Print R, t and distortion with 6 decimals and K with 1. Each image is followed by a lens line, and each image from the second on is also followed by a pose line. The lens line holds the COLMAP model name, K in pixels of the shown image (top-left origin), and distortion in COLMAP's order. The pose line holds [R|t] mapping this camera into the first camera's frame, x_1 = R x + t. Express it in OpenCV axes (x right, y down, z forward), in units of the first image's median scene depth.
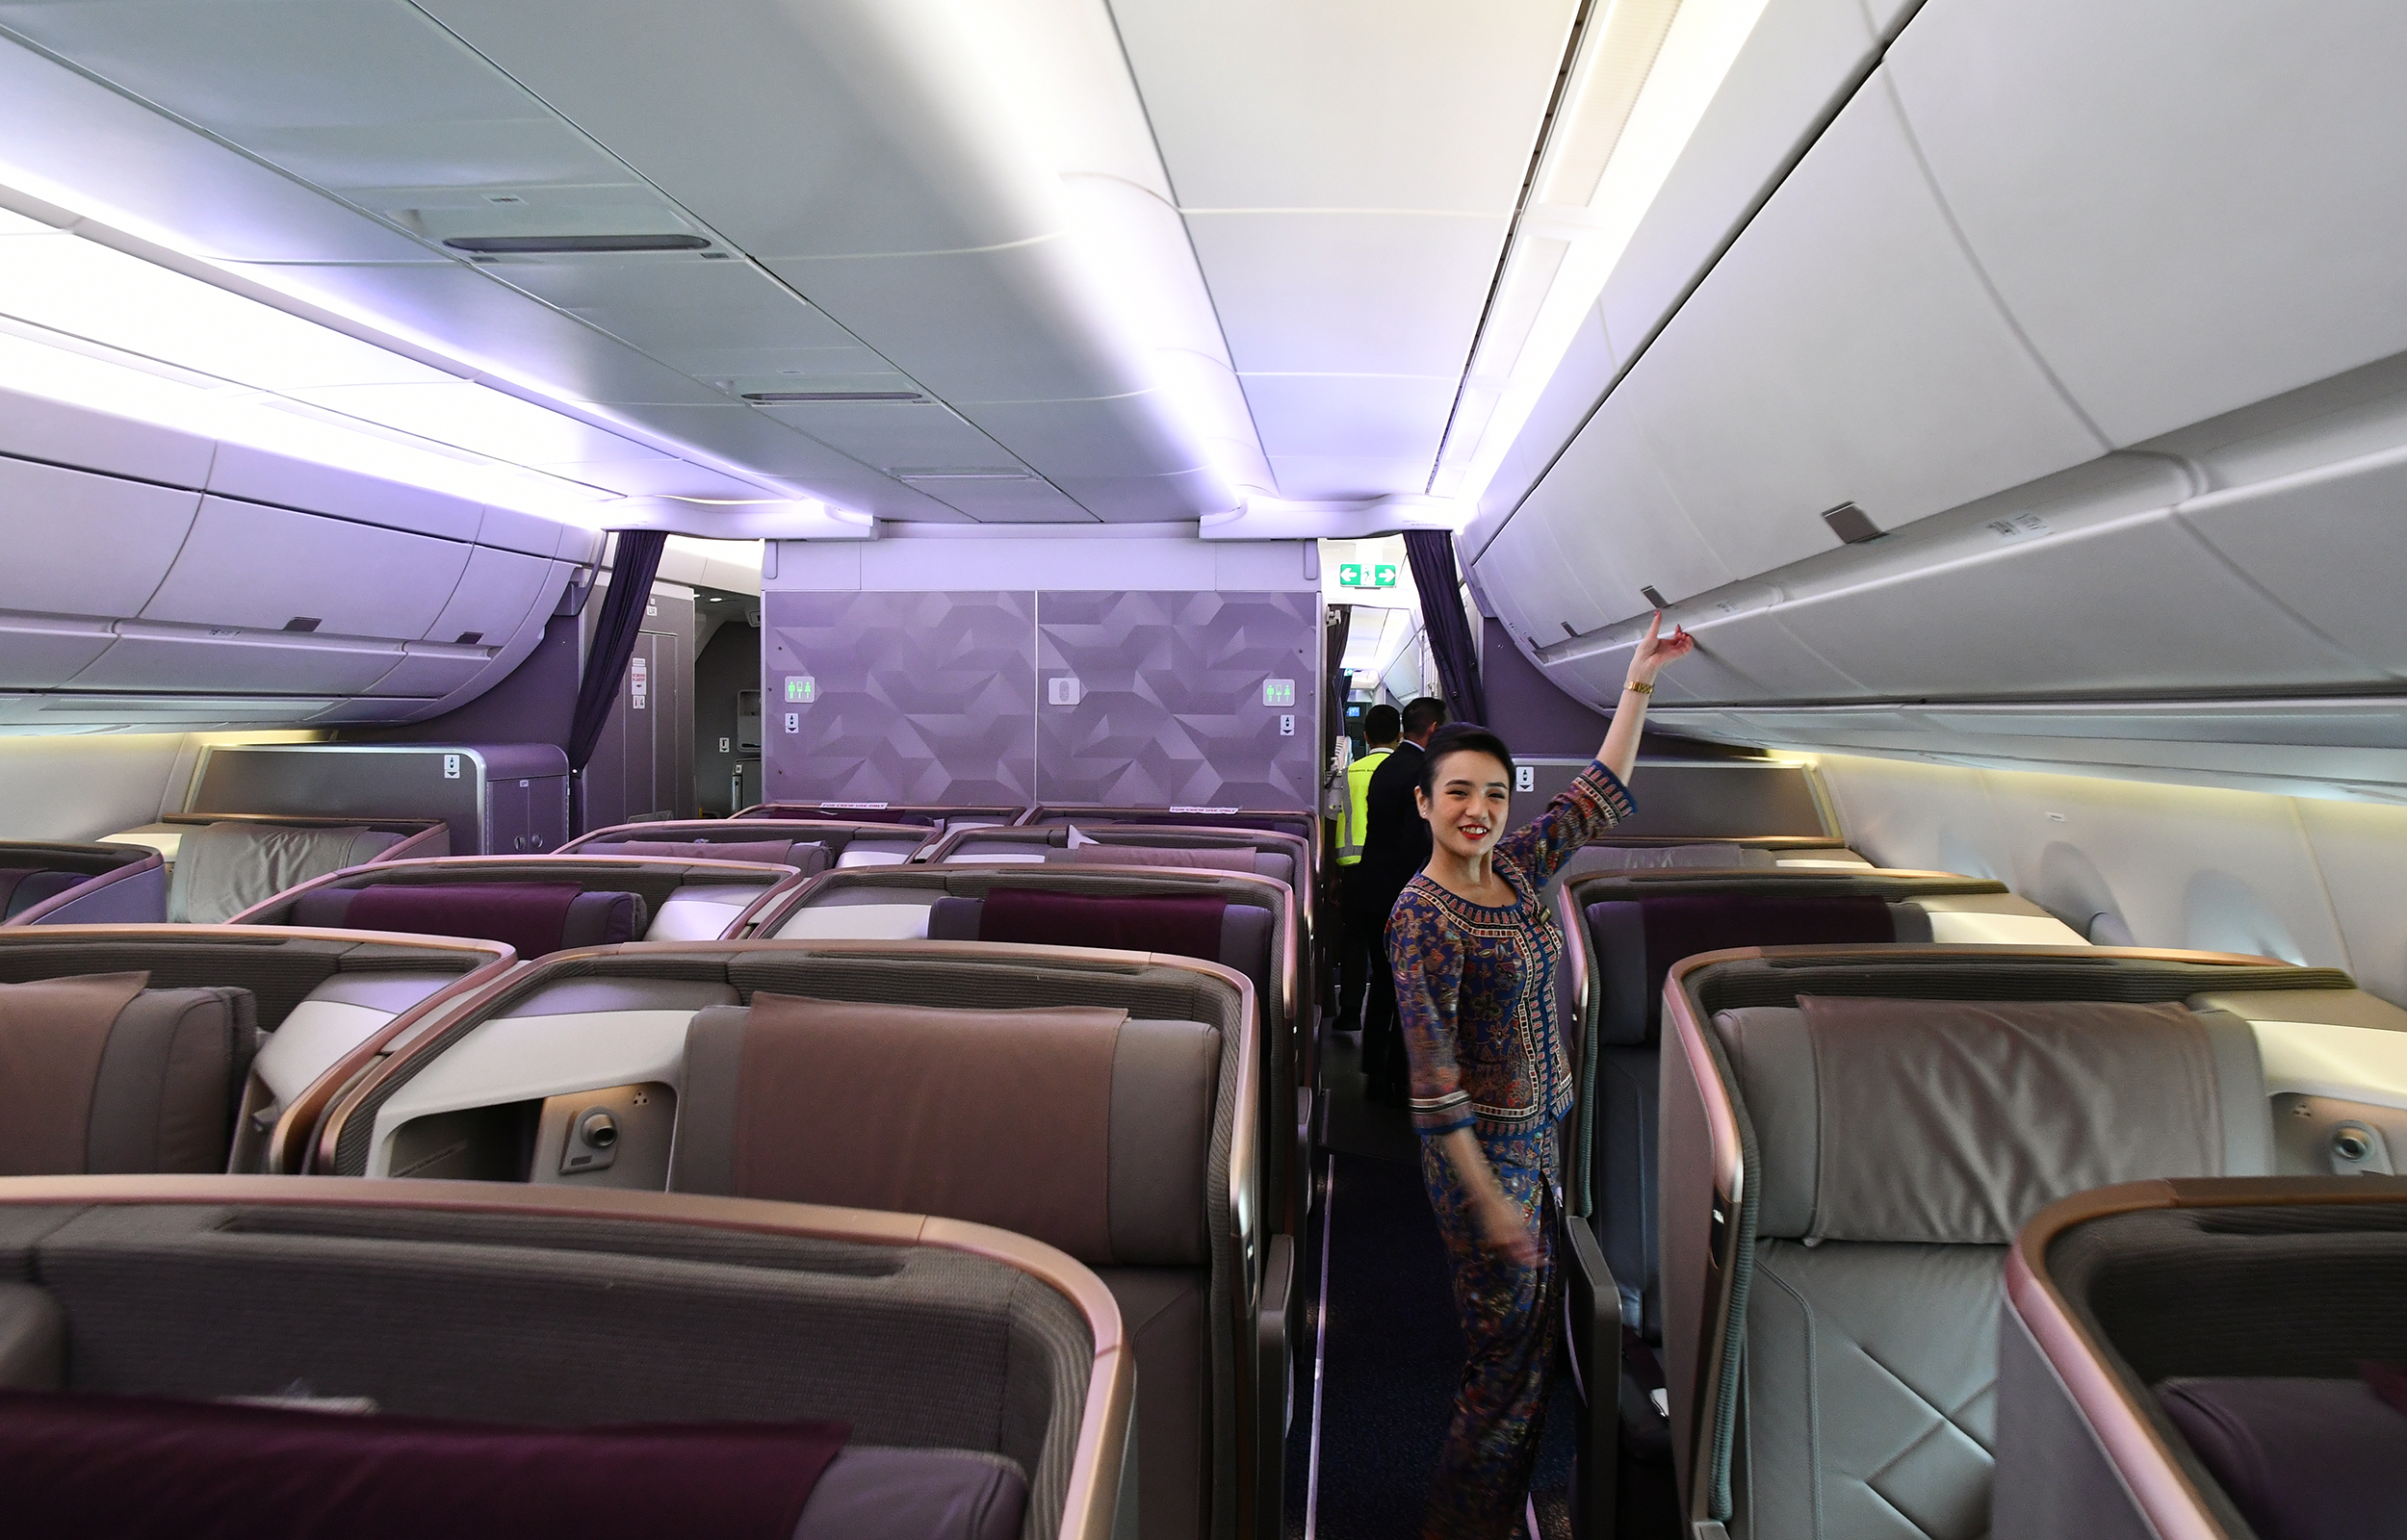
lens RADIAL K [[1893.8, 0, 1200.9], [0, 1893.8, 767.7], [0, 0, 1]] dist [-0.007568, -0.002030]
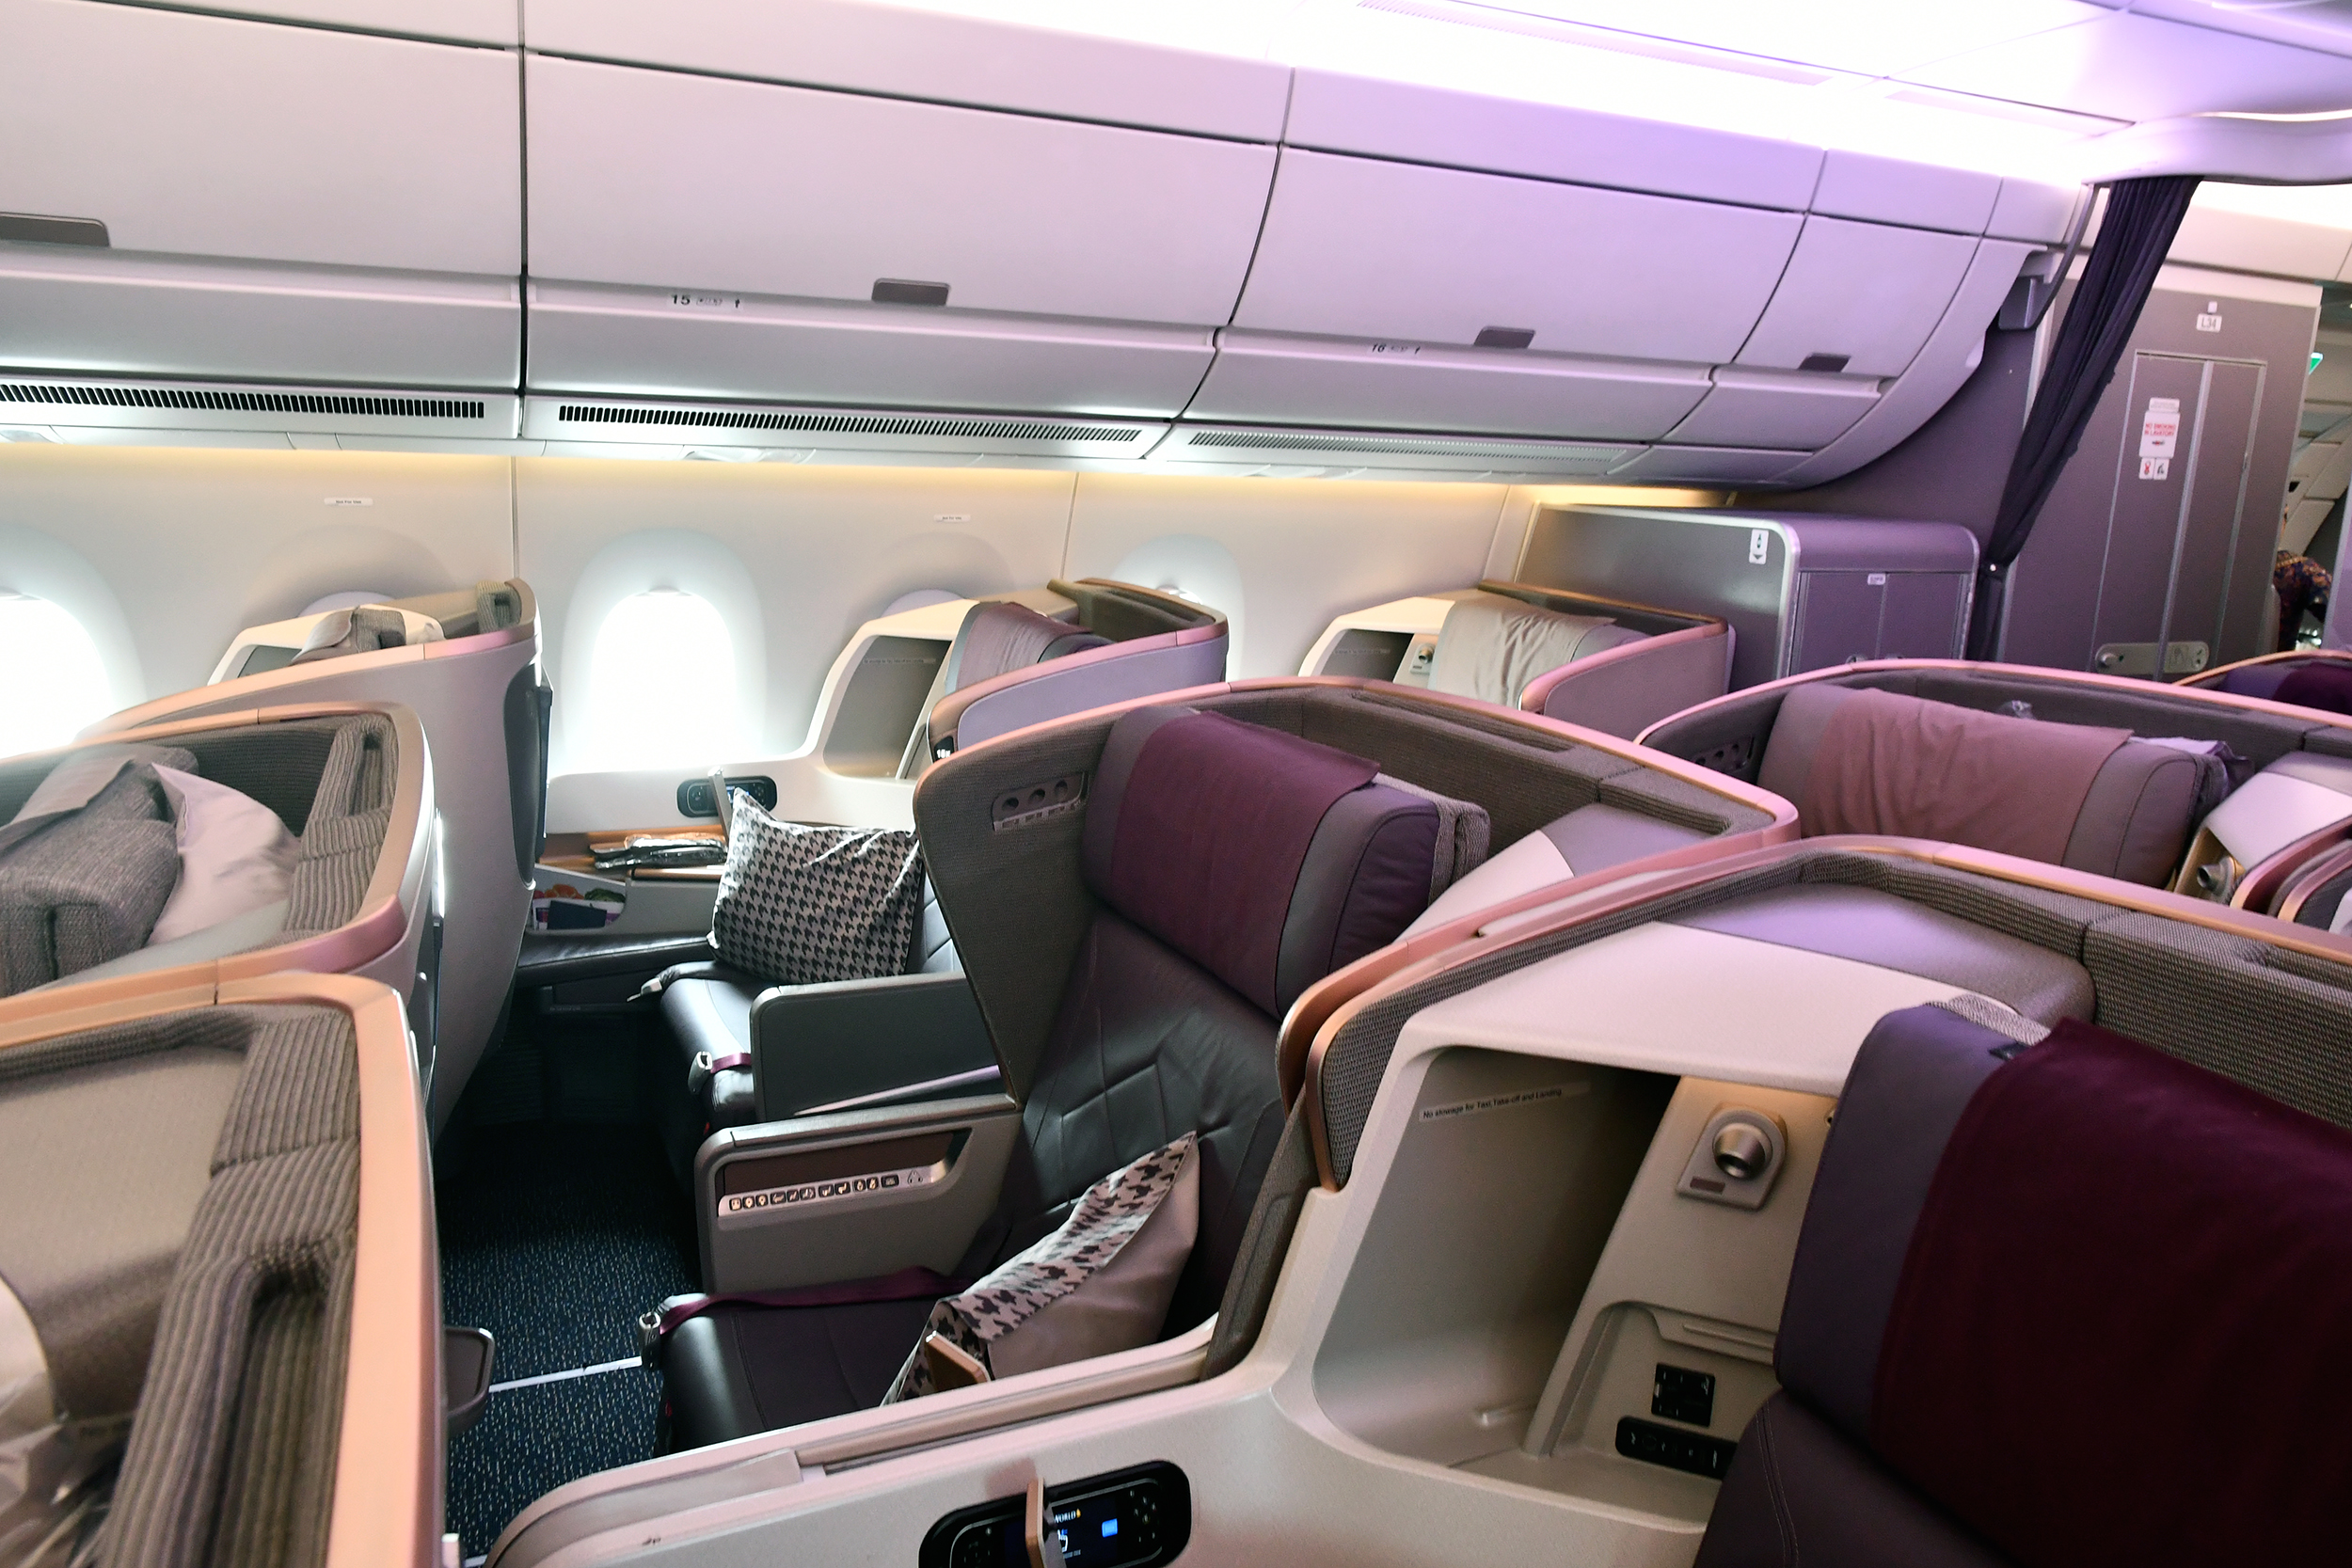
lens RADIAL K [[1684.1, 0, 1179.5], [0, 1684.1, 802.7], [0, 0, 1]] dist [0.008261, 0.002414]
pose [[0.514787, 0.197227, -0.834323, 0.038627], [-0.064778, 0.979345, 0.191540, -0.012729], [0.854867, -0.044557, 0.516930, 0.443105]]
